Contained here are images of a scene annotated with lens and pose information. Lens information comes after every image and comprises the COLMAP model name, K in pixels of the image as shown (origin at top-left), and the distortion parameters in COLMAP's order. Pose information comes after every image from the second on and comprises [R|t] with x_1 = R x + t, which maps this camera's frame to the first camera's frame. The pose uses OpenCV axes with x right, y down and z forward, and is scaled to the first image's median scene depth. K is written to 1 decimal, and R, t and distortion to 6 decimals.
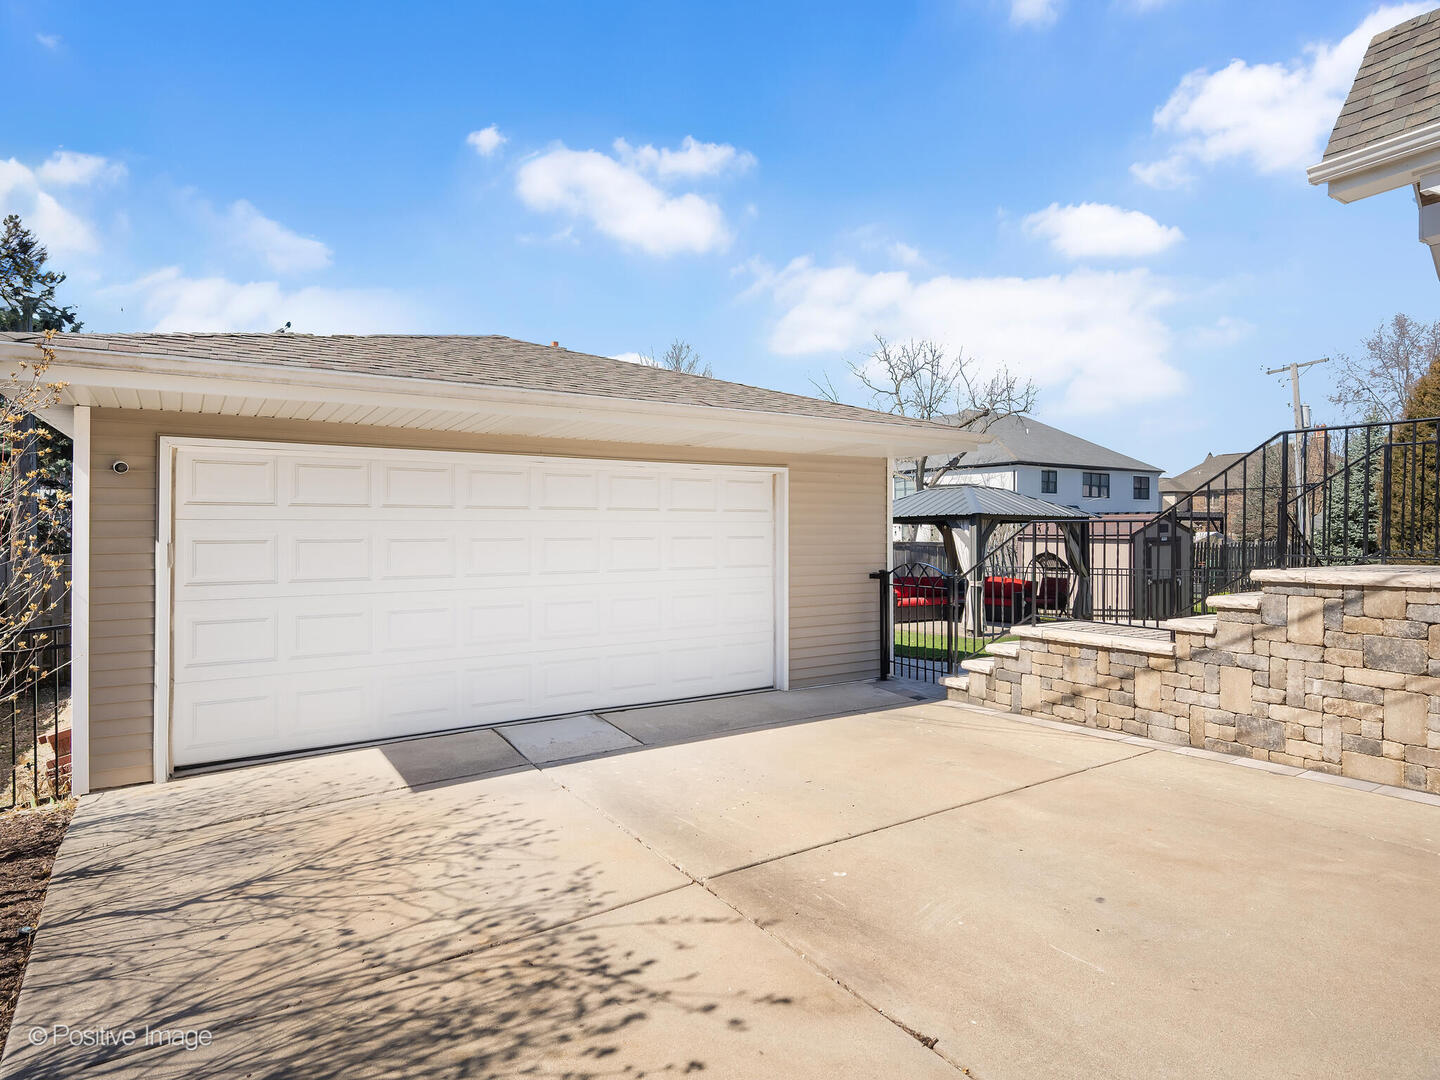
lens RADIAL K [[789.1, 0, 720.0], [0, 789.1, 540.0], [0, 0, 1]] dist [-0.004250, -0.001598]
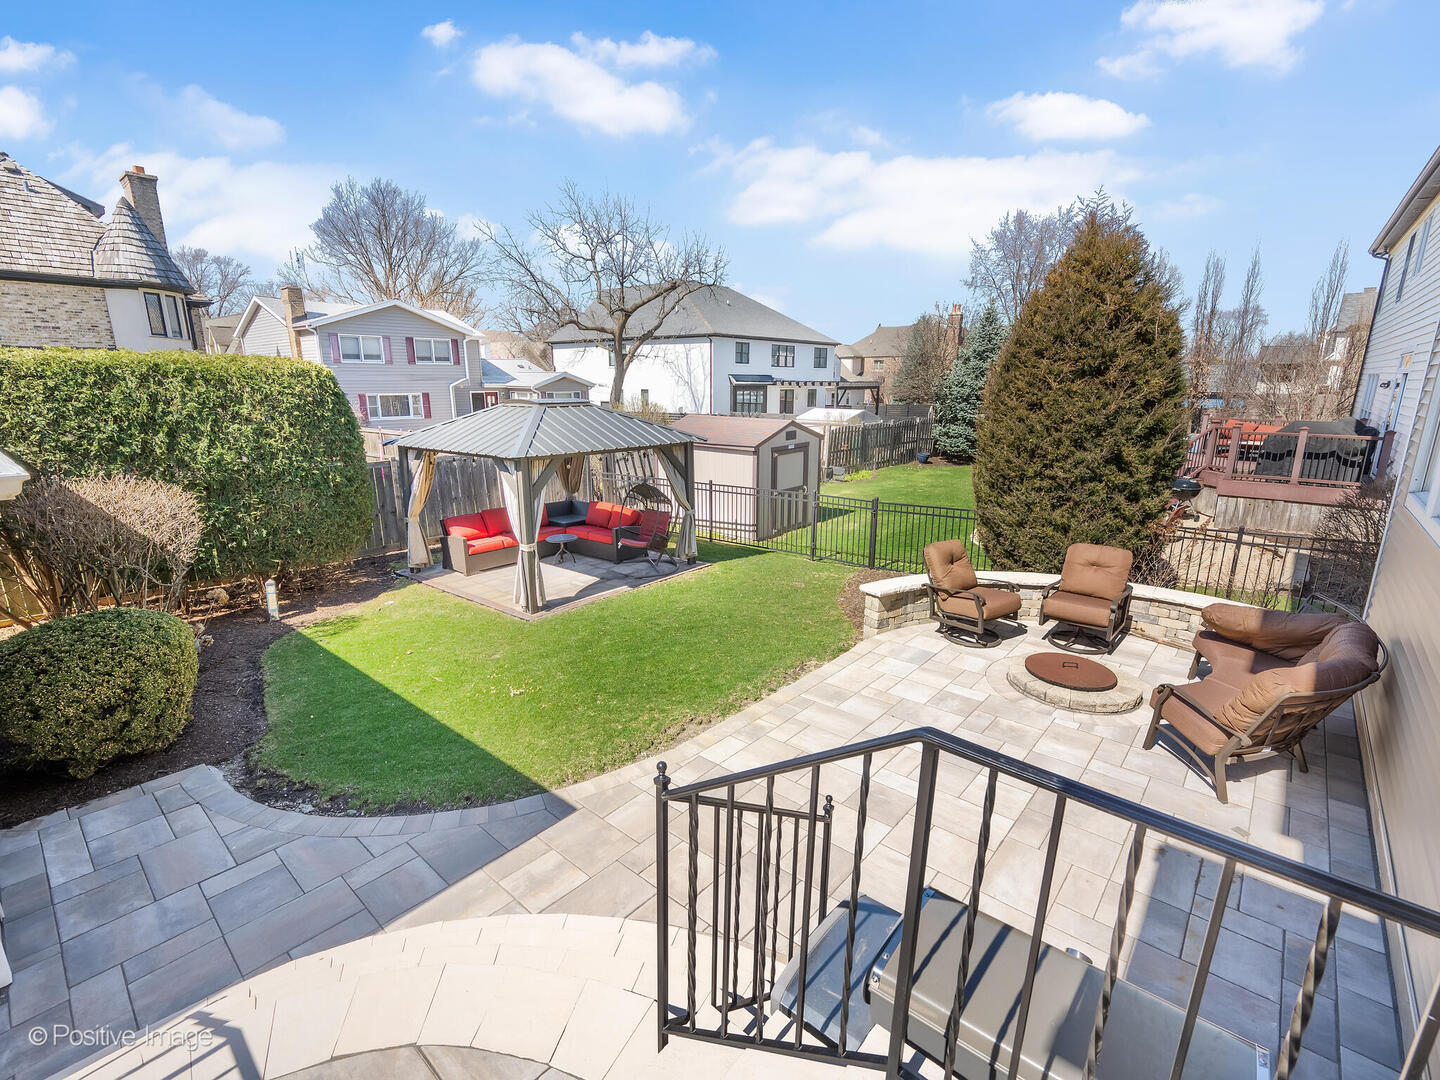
lens RADIAL K [[640.8, 0, 720.0], [0, 640.8, 540.0], [0, 0, 1]] dist [-0.000128, 0.000011]
pose [[0.953340, -0.075667, 0.292262, 0.759057], [0.004271, 0.971364, 0.237556, -0.232154], [-0.301868, -0.225223, 0.926364, 0.872812]]
